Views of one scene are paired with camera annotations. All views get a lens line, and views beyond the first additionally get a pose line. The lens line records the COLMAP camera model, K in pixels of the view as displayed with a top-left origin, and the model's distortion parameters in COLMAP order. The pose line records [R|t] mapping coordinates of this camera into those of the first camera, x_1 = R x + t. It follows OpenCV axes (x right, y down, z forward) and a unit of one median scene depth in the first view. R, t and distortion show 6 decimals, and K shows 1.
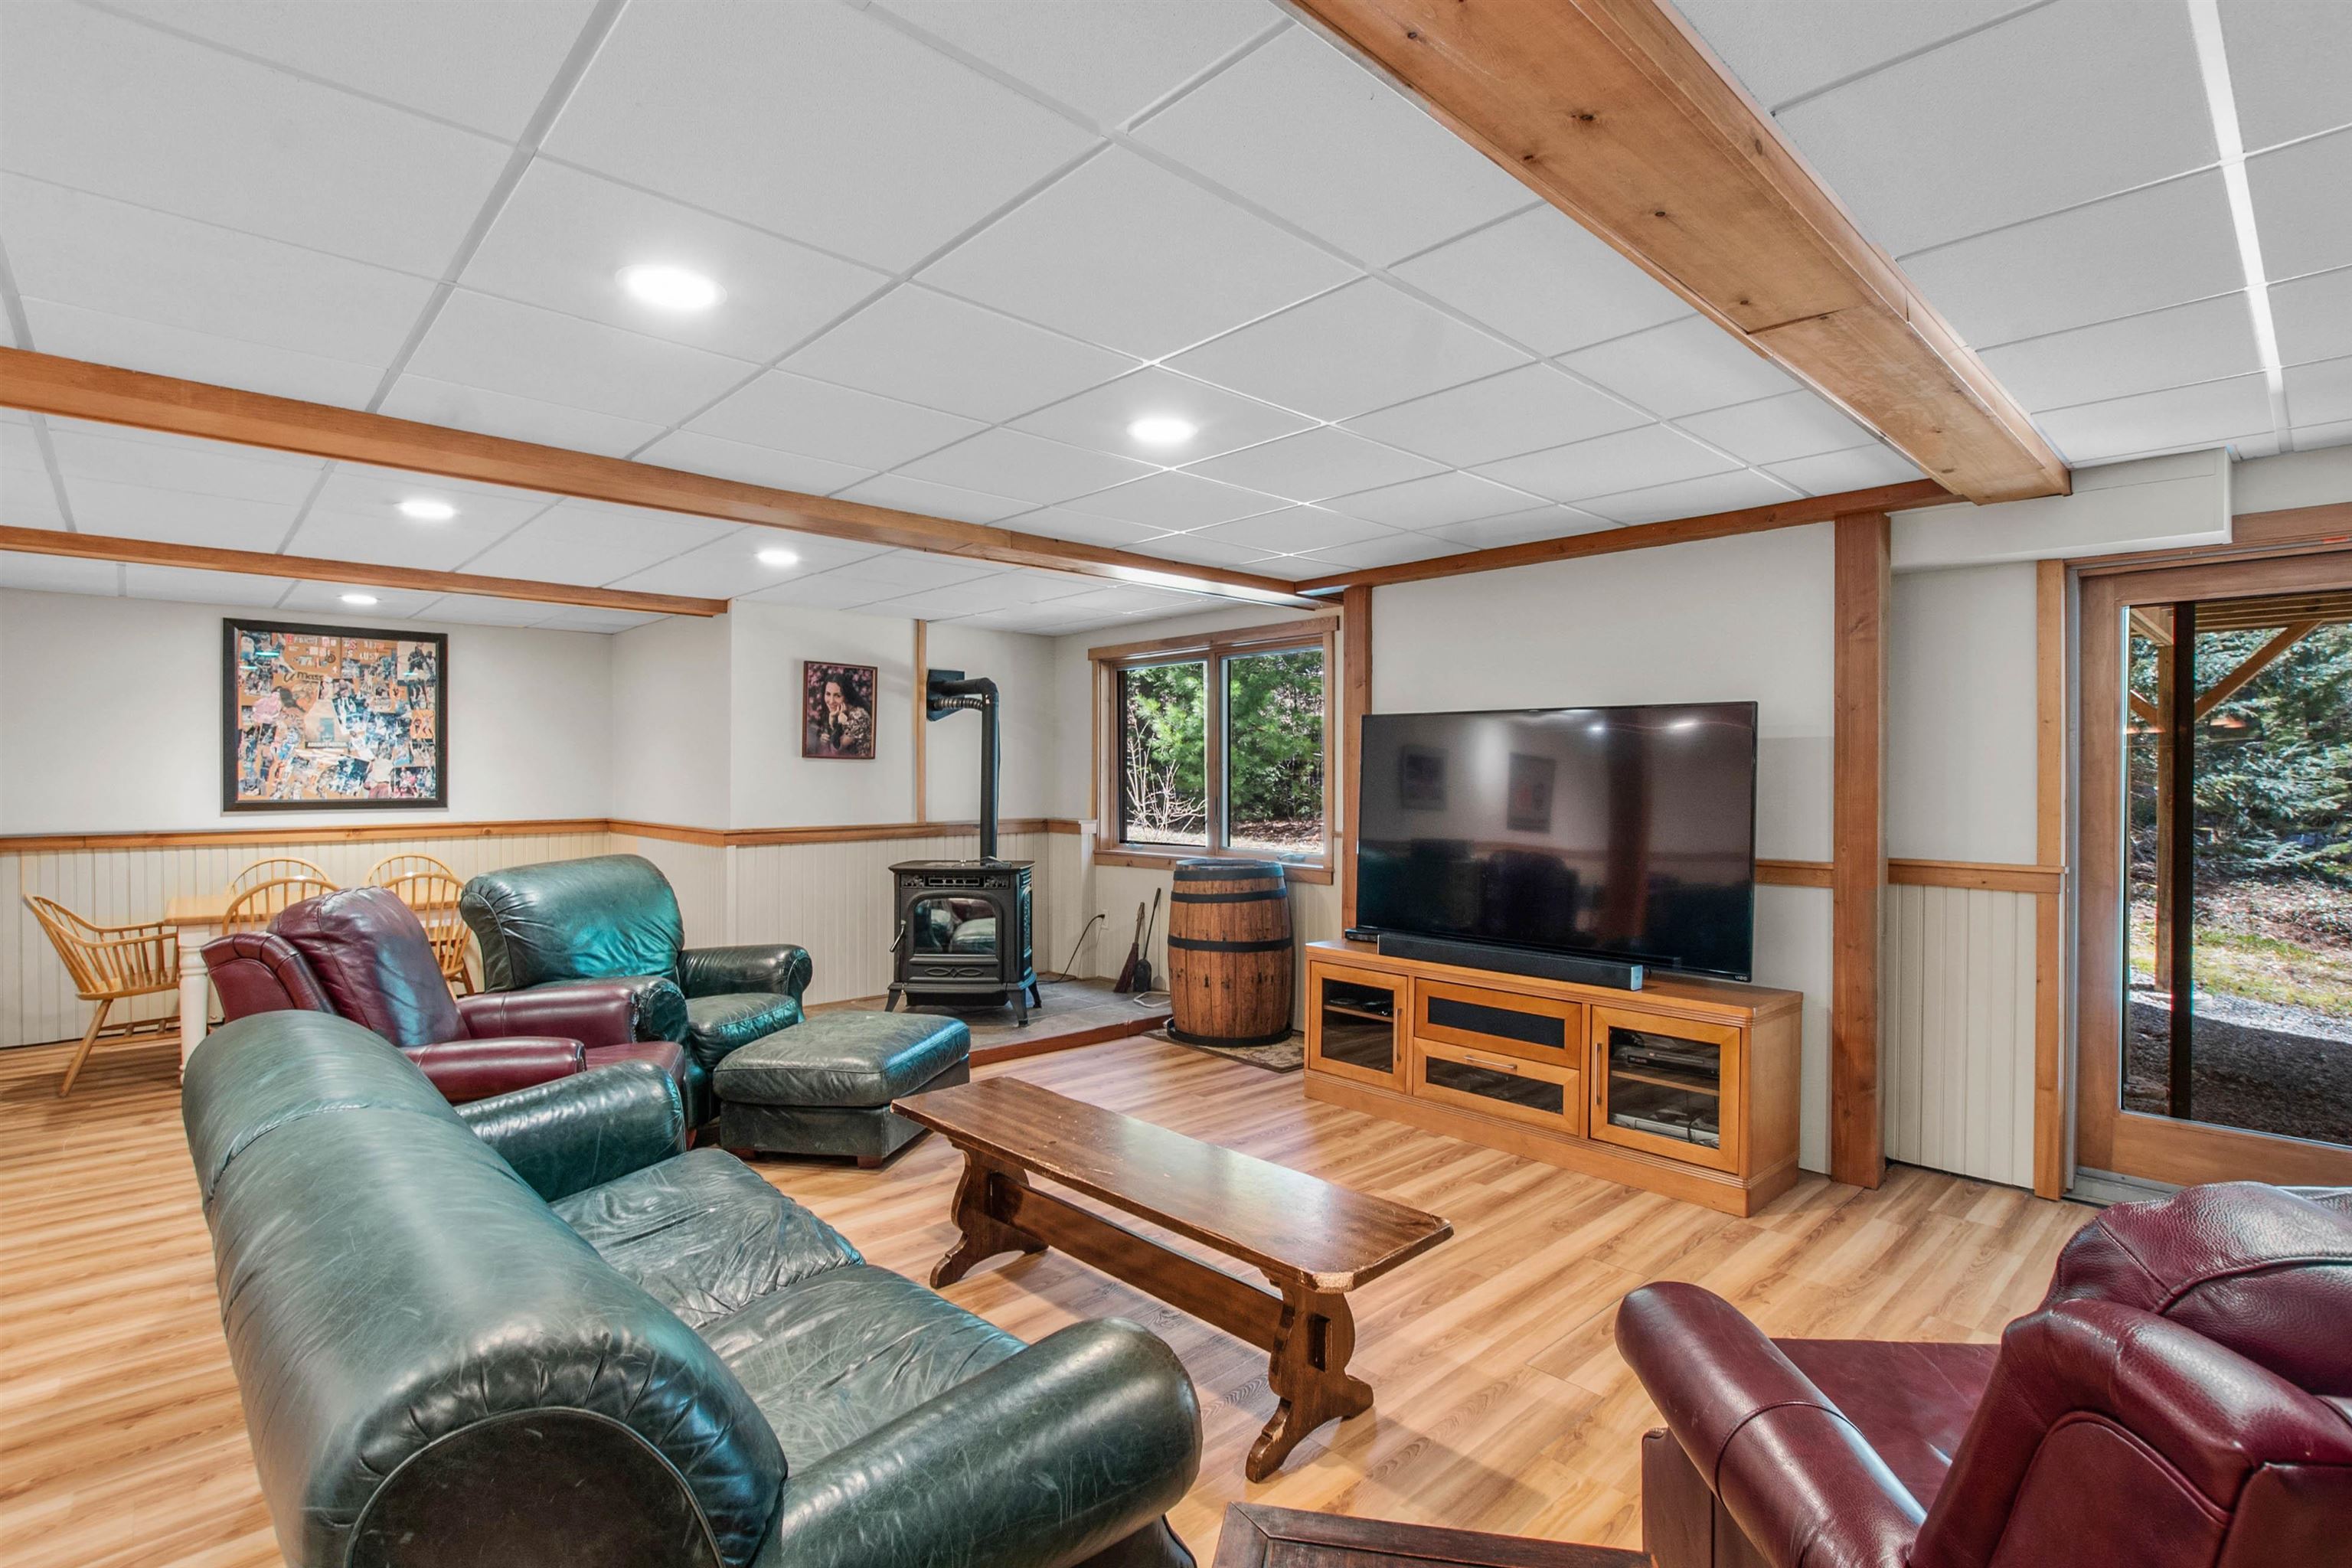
lens RADIAL K [[1122.6, 0, 1187.6], [0, 1122.6, 776.0], [0, 0, 1]] dist [-0.009495, 0.000040]
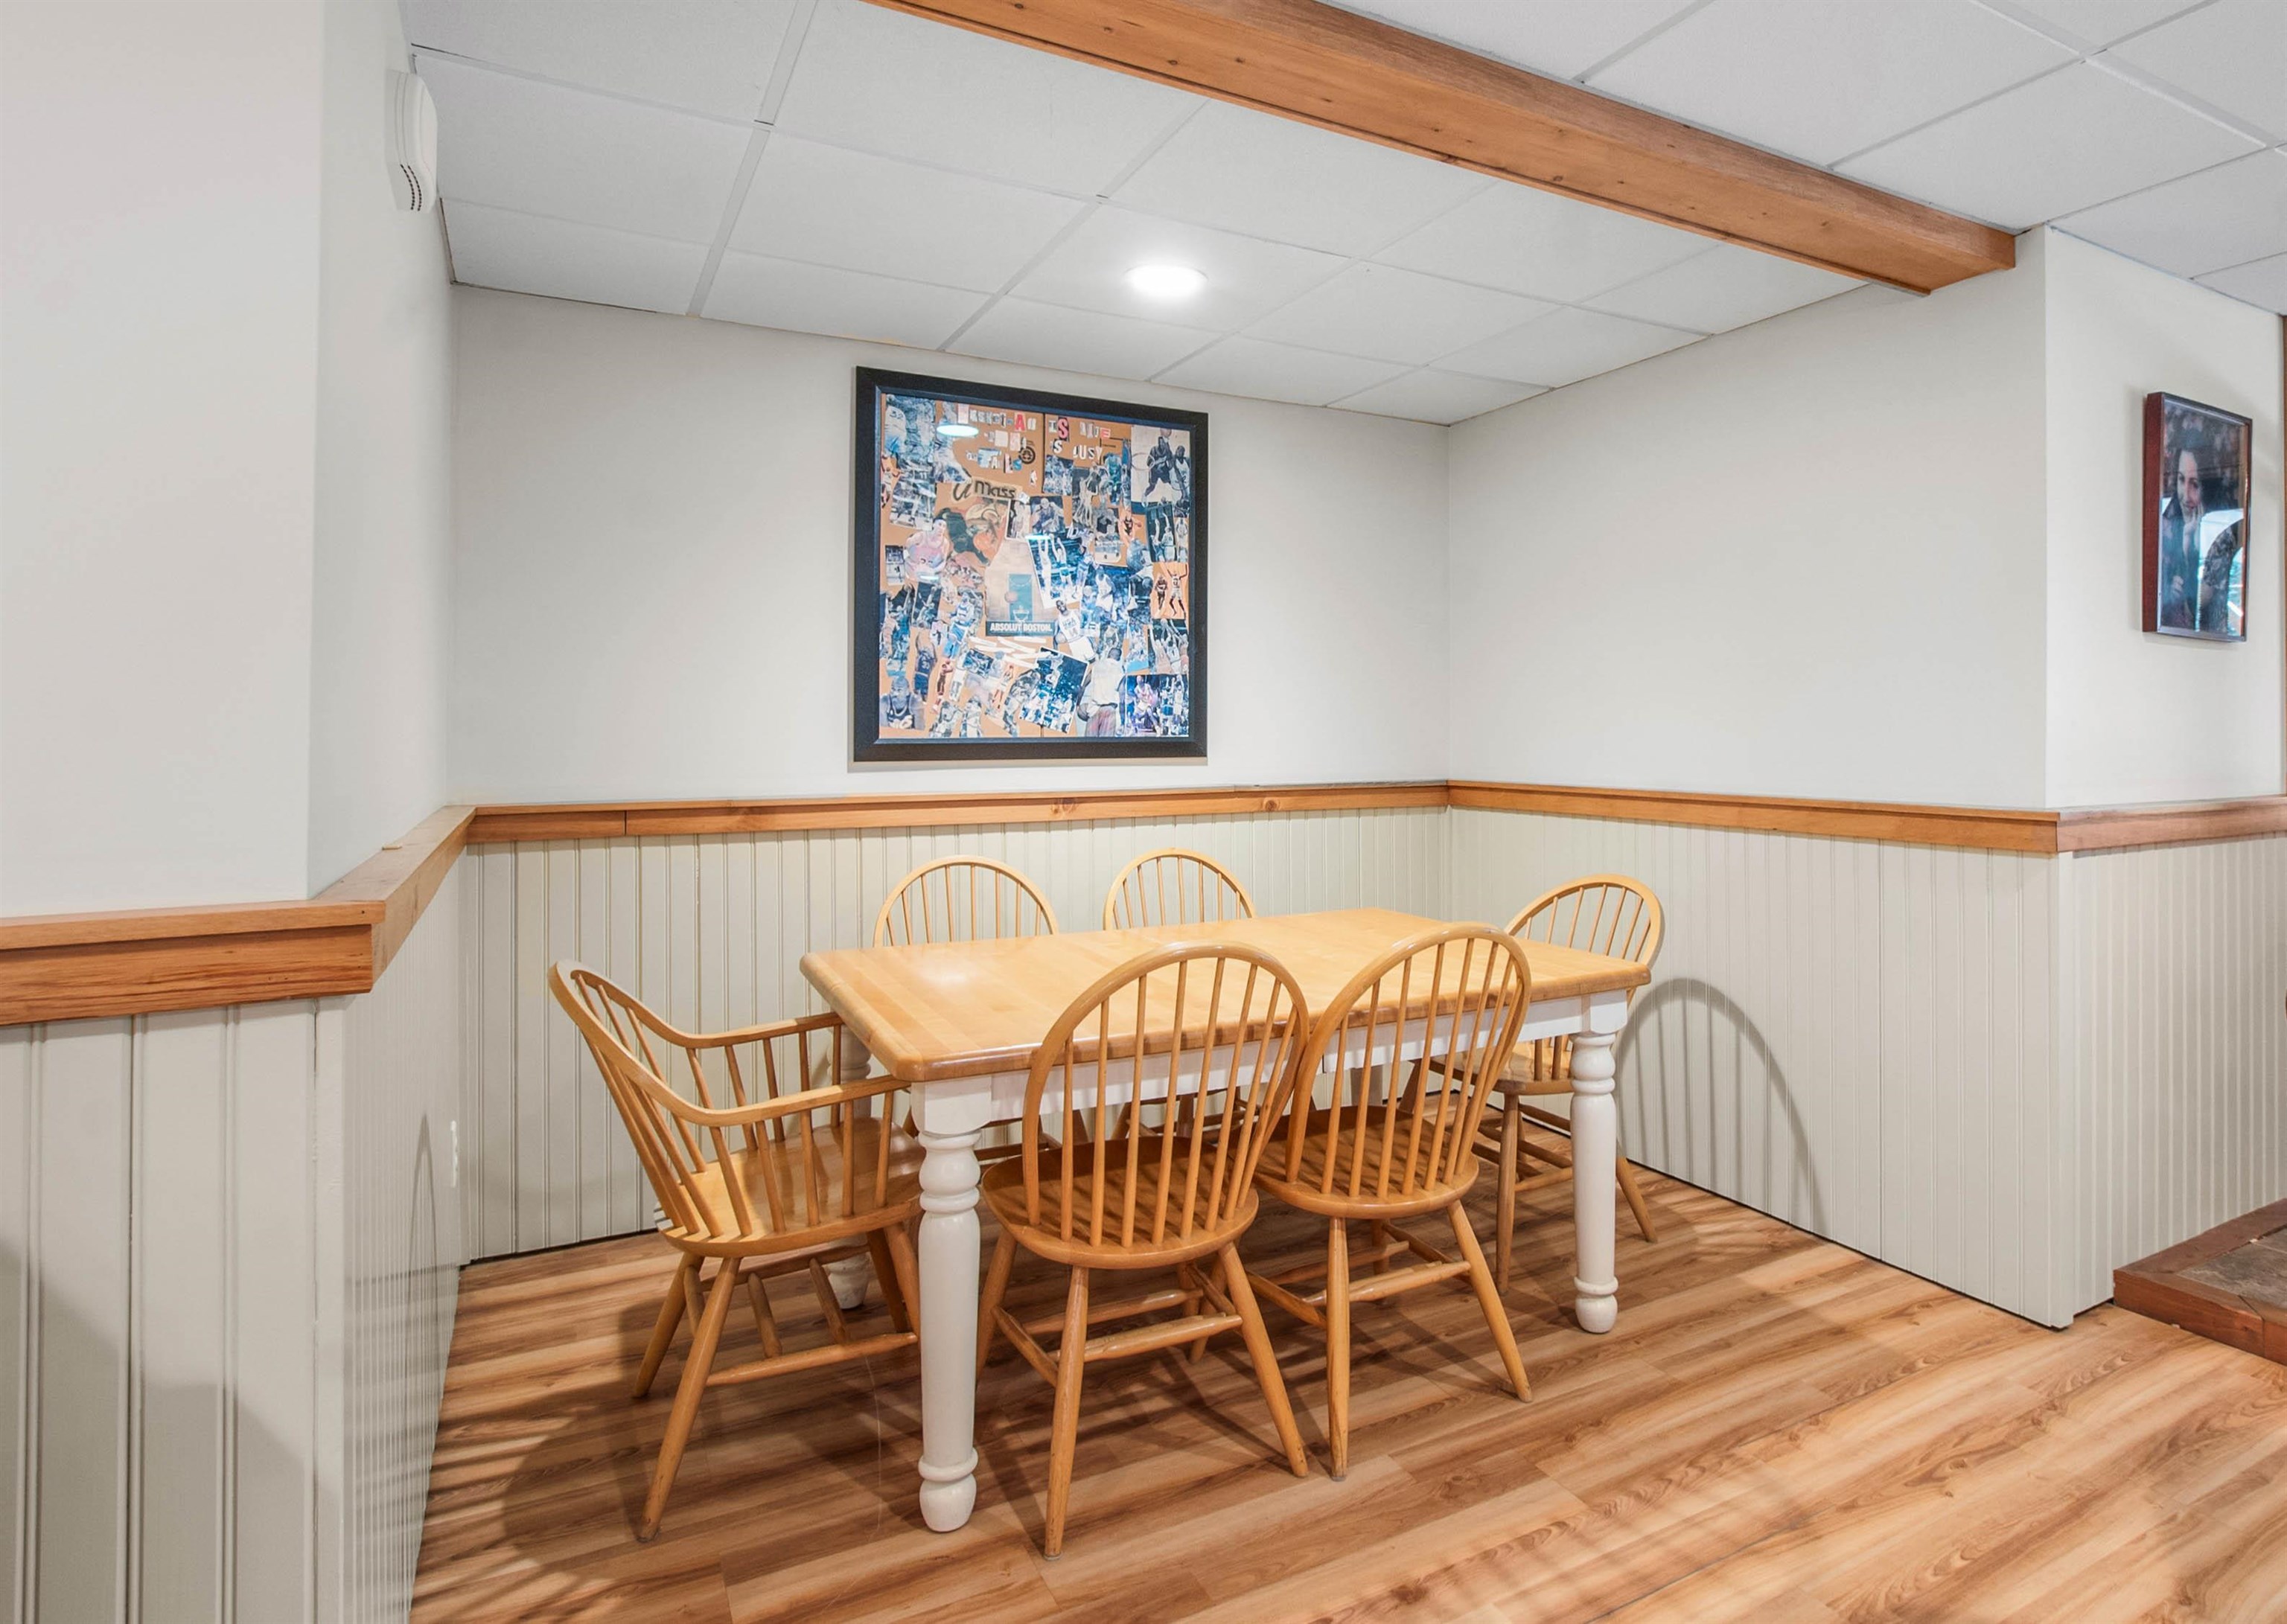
lens RADIAL K [[1282.0, 0, 1286.4], [0, 1282.0, 707.4], [0, 0, 1]] dist [-0.019514, 0.000032]
pose [[0.974843, -0.006099, -0.222810, -0.532451], [0.001704, 0.999800, -0.019916, 0.018839], [0.222887, 0.019035, 0.974658, 0.474571]]
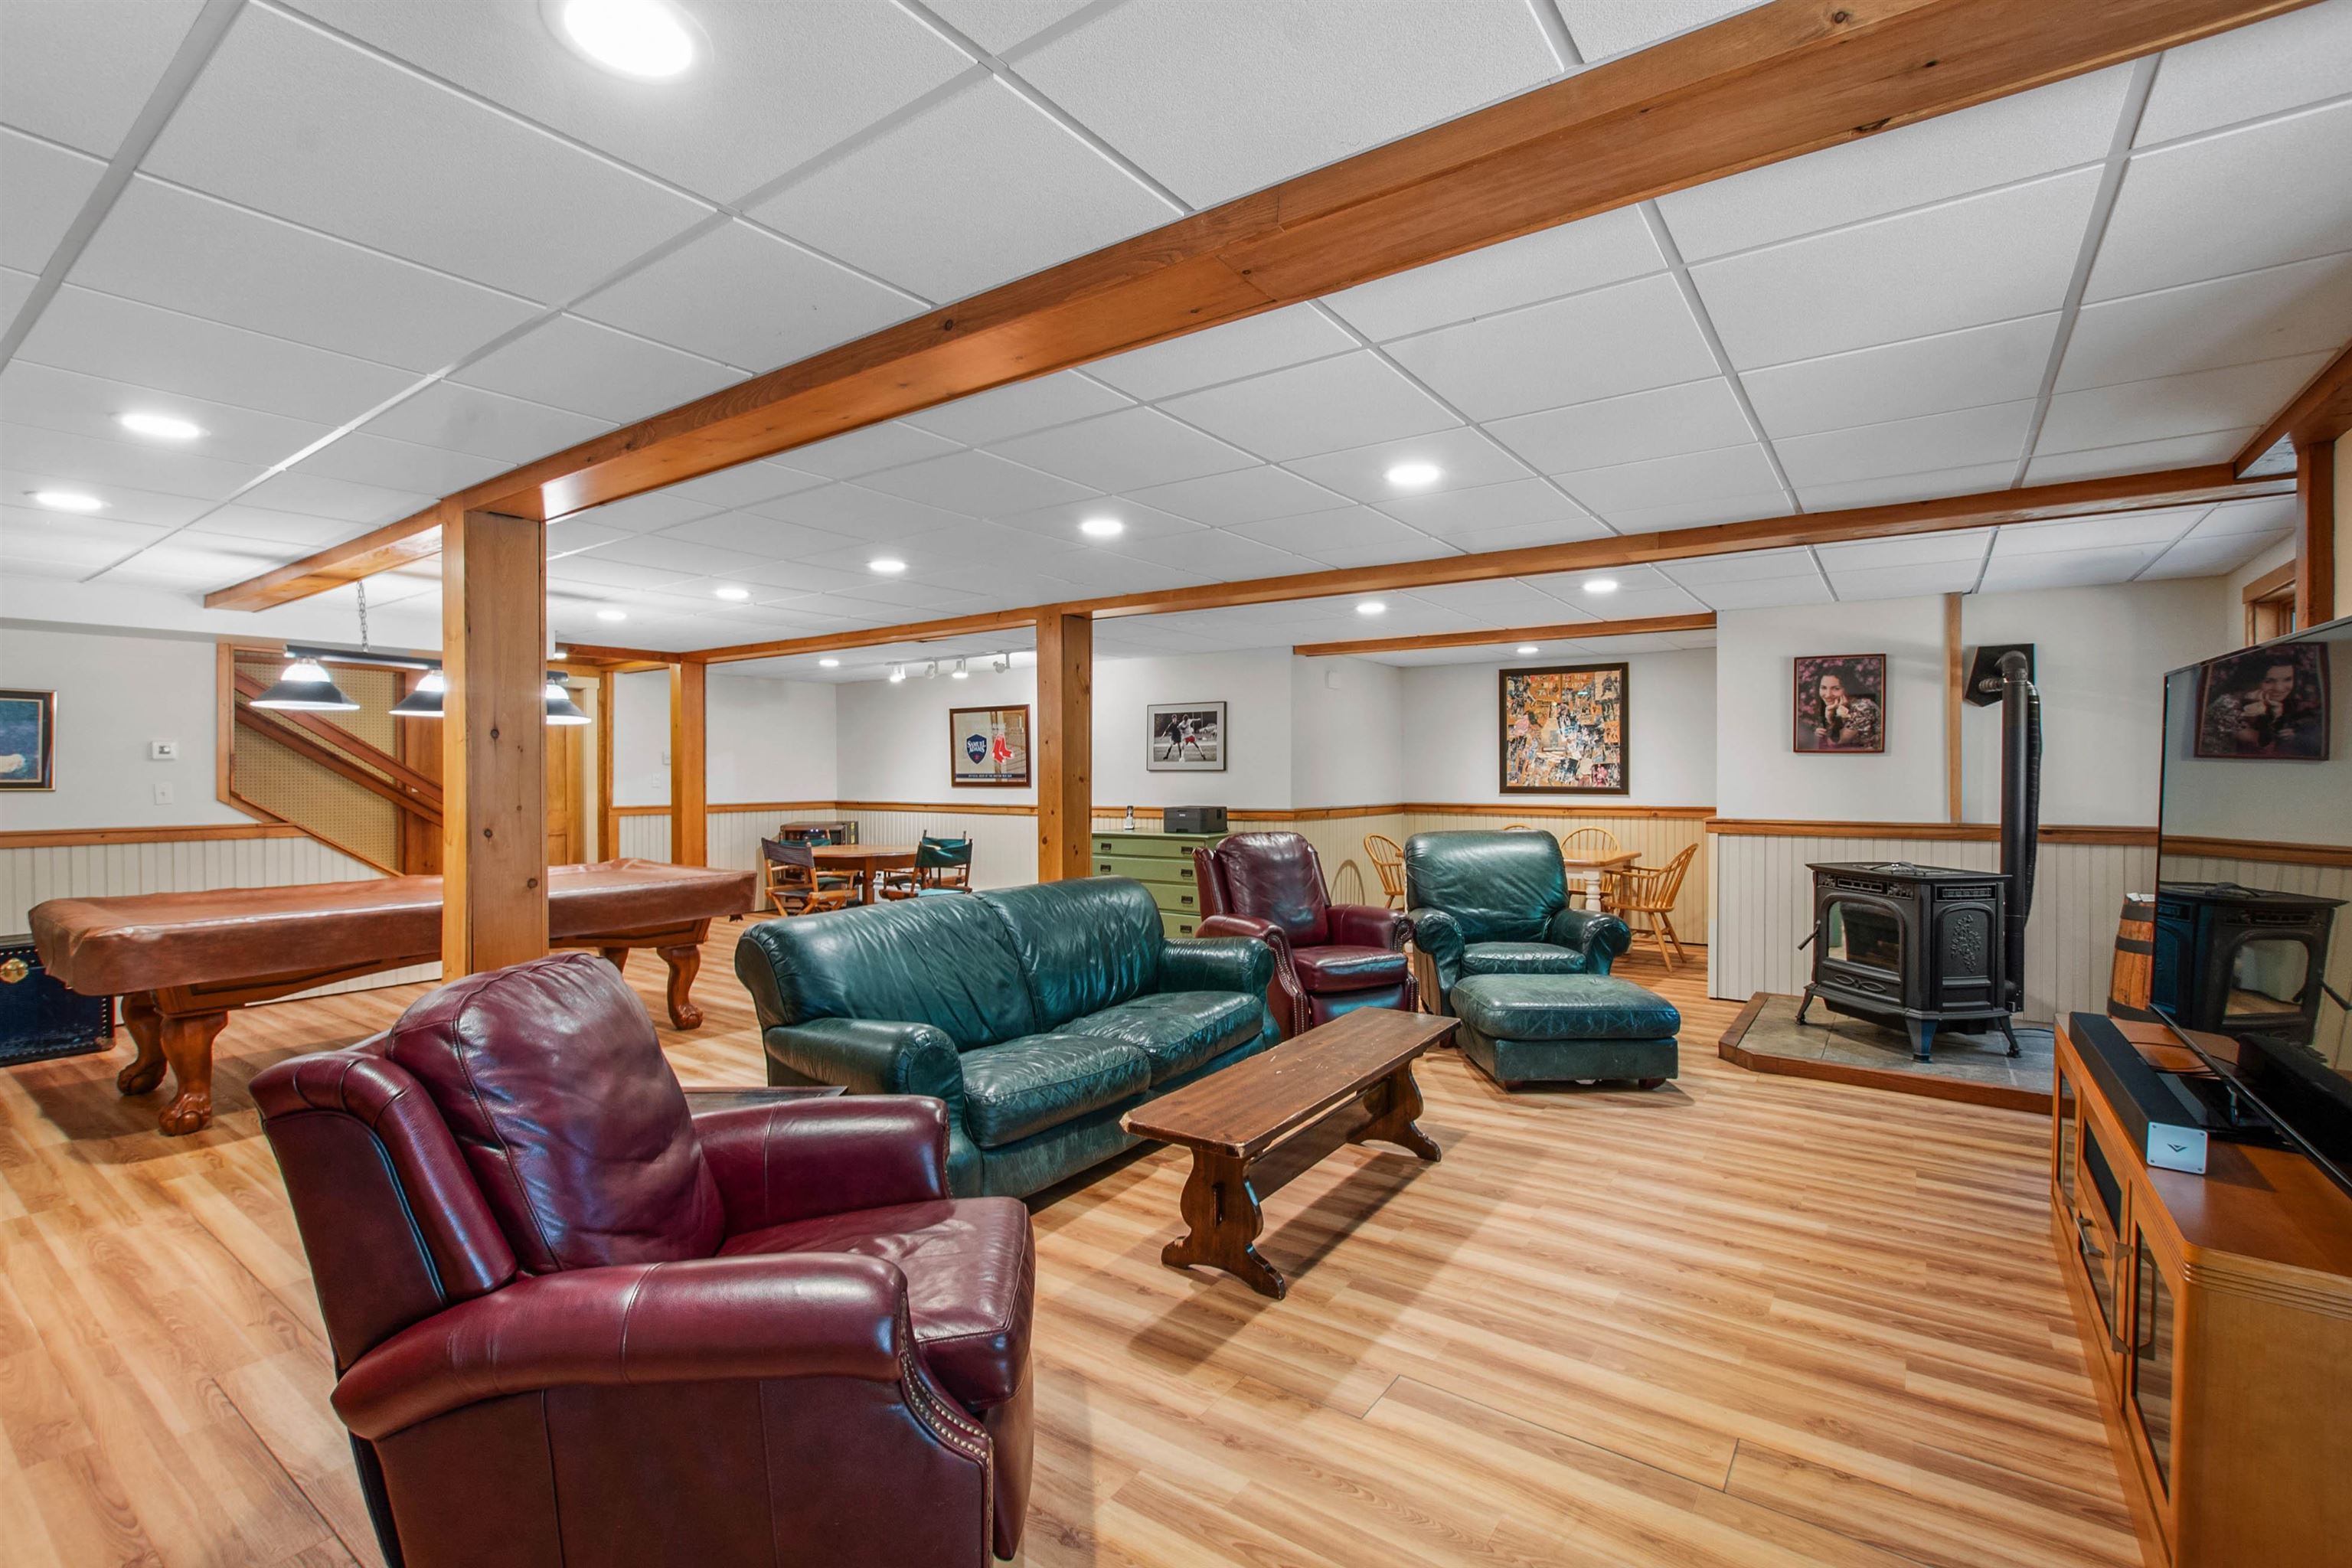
lens RADIAL K [[1044.7, 0, 1177.5], [0, 1044.7, 777.2], [0, 0, 1]] dist [-0.020739, 0.007174]
pose [[0.191653, 0.006505, -0.981441, 0.468006], [-0.002135, 0.999978, 0.006211, 0.001424], [0.981460, 0.000905, 0.191663, 0.261891]]
